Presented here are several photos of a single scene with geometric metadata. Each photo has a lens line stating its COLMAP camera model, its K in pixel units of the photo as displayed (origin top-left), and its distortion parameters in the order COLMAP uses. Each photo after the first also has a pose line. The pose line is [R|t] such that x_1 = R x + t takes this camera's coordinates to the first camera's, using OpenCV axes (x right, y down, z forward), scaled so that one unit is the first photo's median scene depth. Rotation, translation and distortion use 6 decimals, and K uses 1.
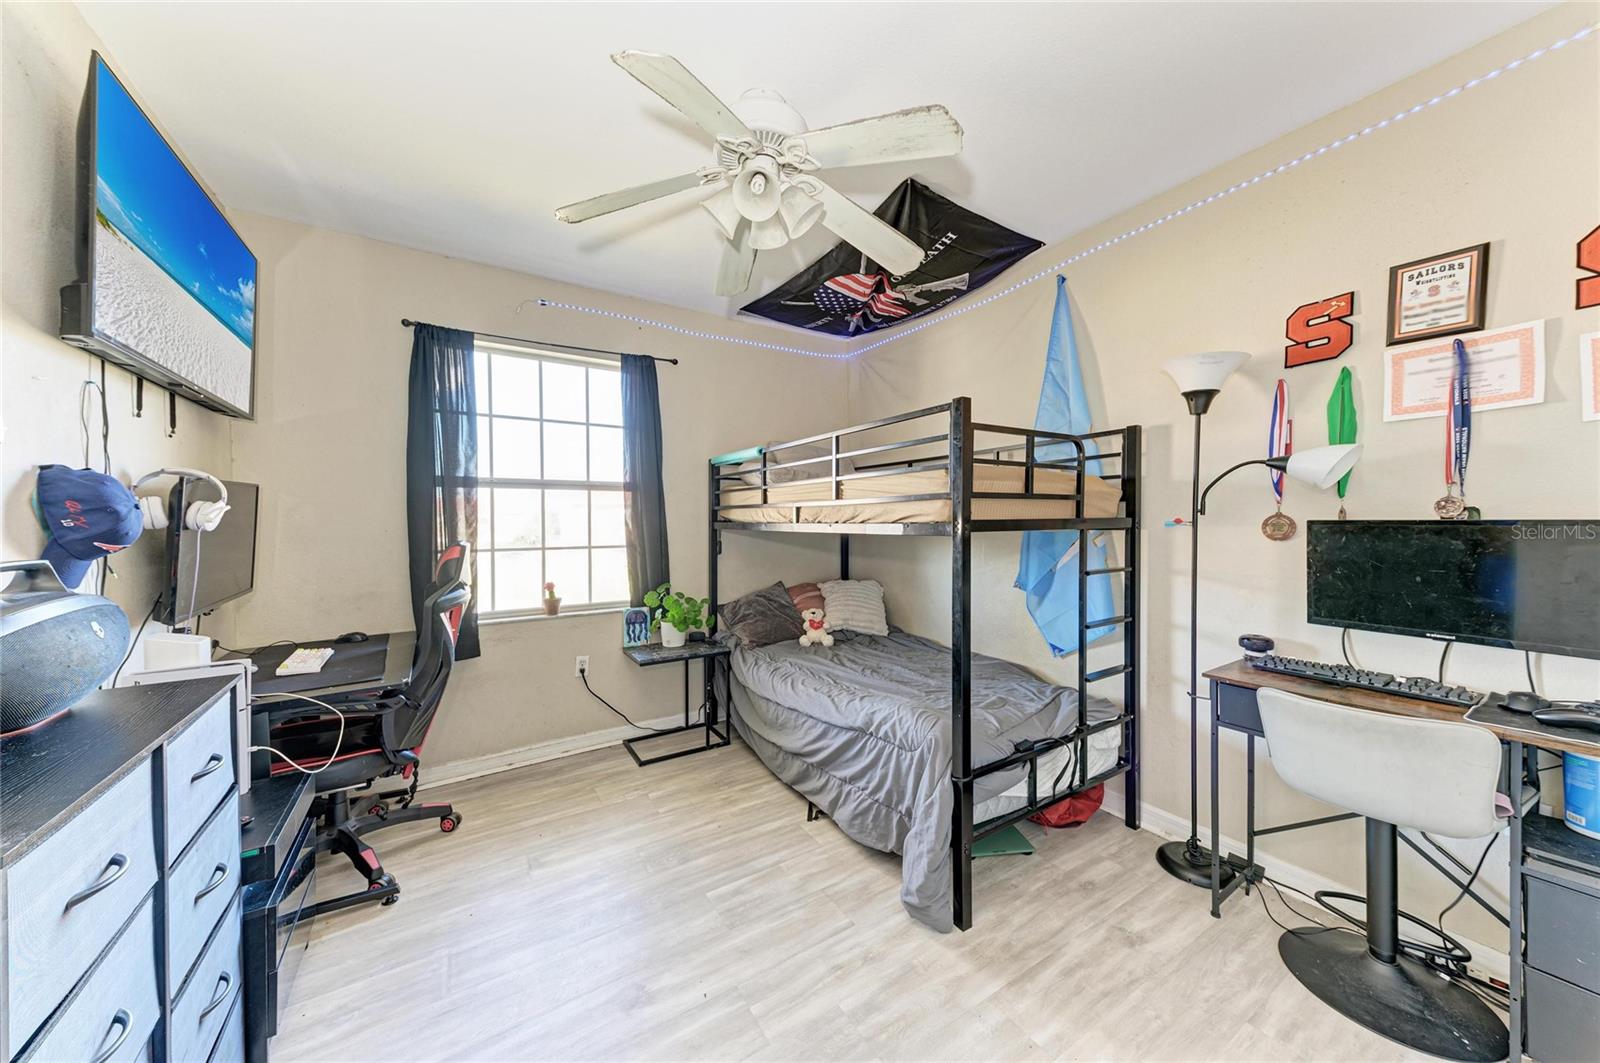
lens RADIAL K [[543.5, 0, 800.0], [0, 543.5, 531.5], [0, 0, 1]] dist [0.007914, -0.000171]
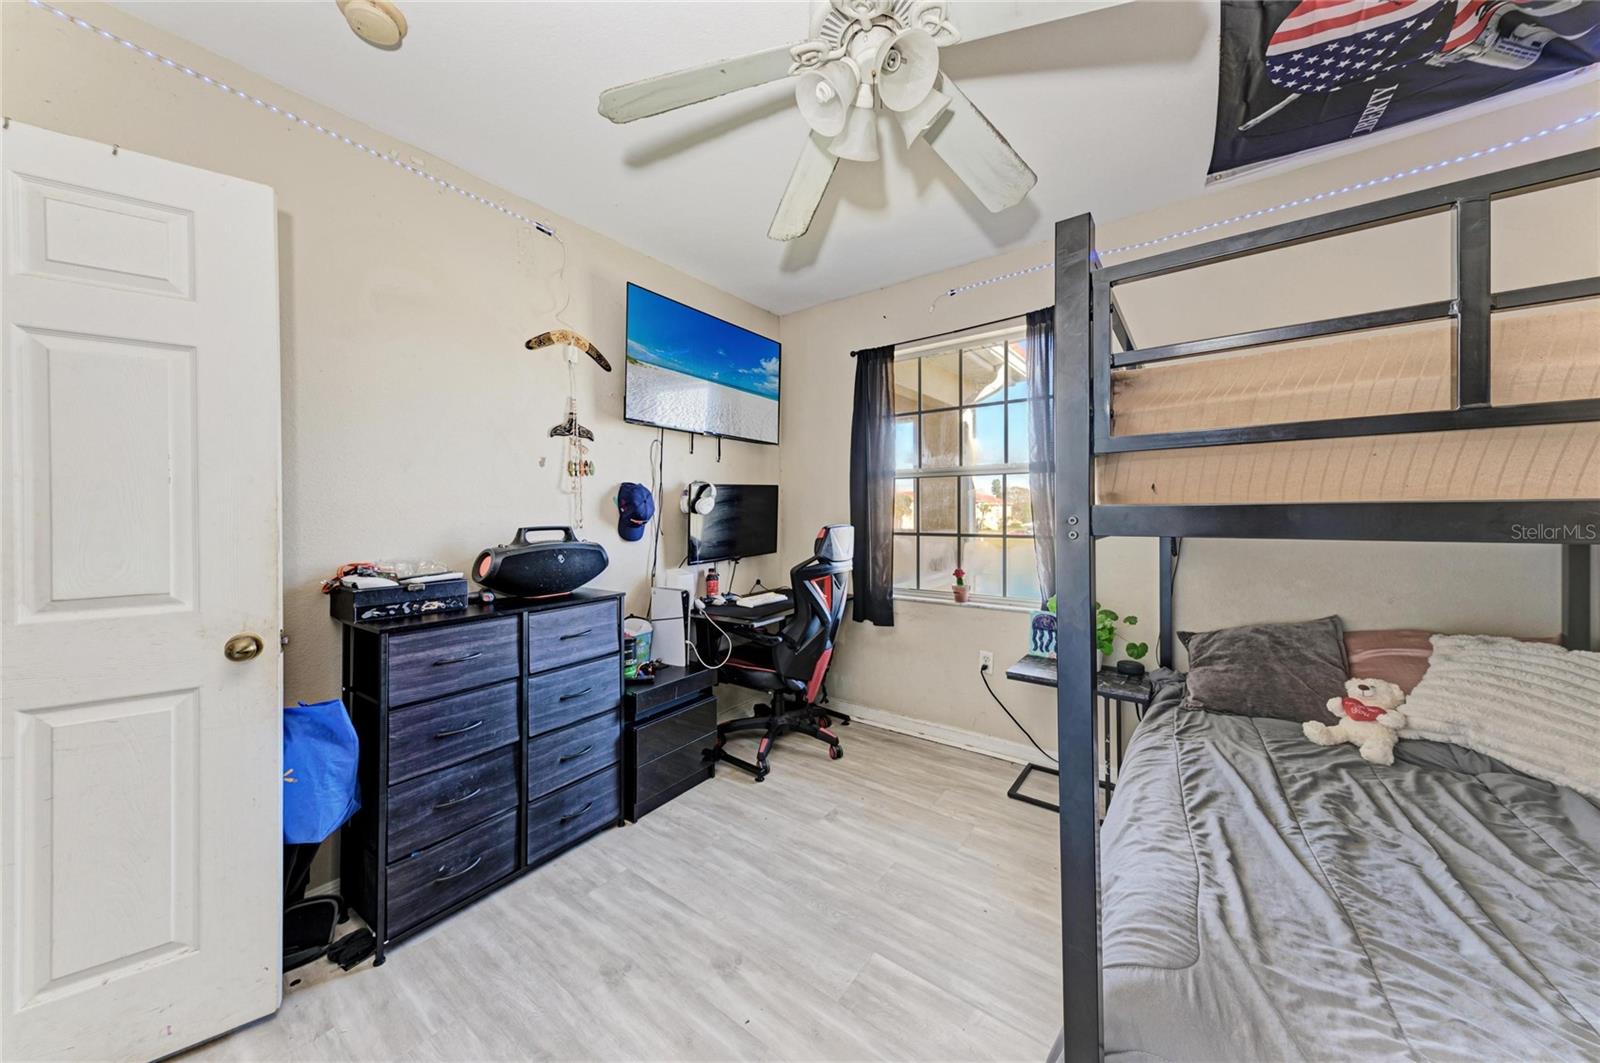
lens RADIAL K [[537.0, 0, 801.8], [0, 537.0, 511.8], [0, 0, 1]] dist [0.014347, -0.000096]
pose [[0.360555, 0.005821, -0.932720, 0.404212], [-0.015074, 0.999886, 0.000413, -0.008504], [0.932616, 0.013911, 0.360601, 0.422182]]
